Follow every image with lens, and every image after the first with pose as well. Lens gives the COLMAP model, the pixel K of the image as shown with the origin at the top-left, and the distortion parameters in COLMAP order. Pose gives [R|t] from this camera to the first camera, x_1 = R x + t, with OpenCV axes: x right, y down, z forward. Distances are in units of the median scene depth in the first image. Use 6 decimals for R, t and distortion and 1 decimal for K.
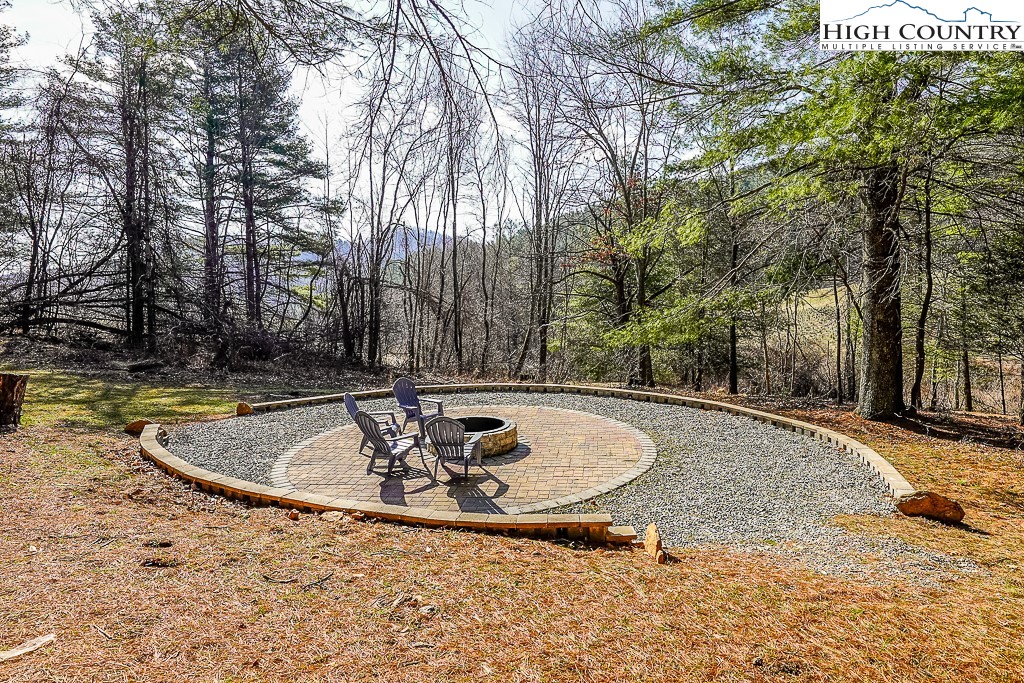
lens RADIAL K [[547.8, 0, 512.3], [0, 547.8, 334.8], [0, 0, 1]] dist [-0.023074, 0.002498]
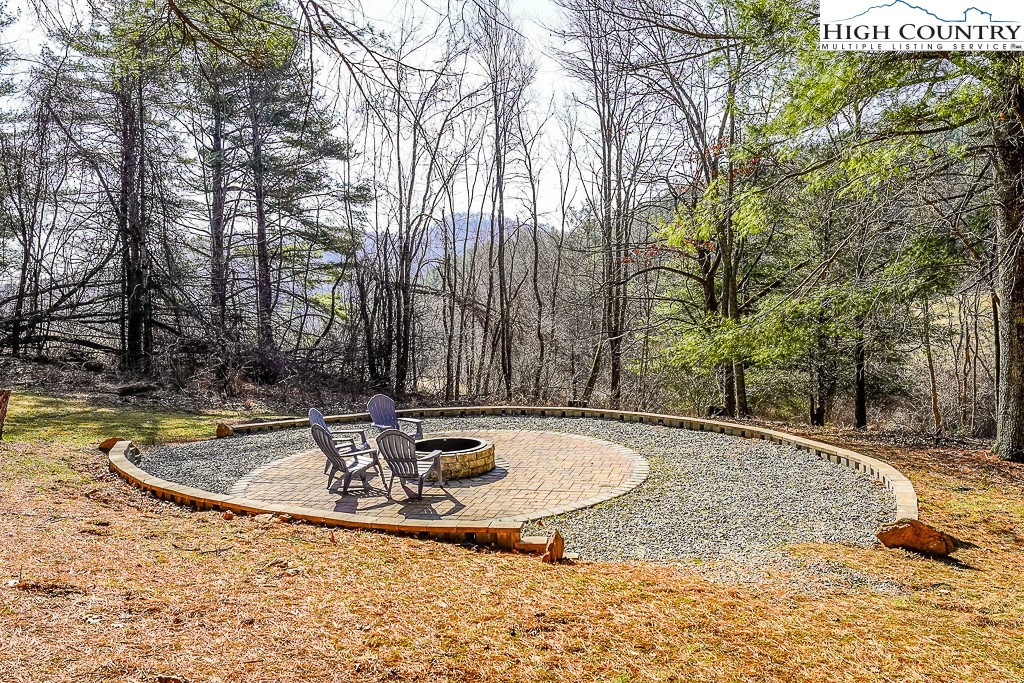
lens RADIAL K [[791.1, 0, 512.1], [0, 791.1, 344.4], [0, 0, 1]] dist [0.000441, -0.002901]
pose [[0.983384, -0.007781, -0.181369, 0.120248], [0.004489, 0.999818, -0.018557, 0.010176], [0.181480, 0.017435, 0.983240, -0.115592]]
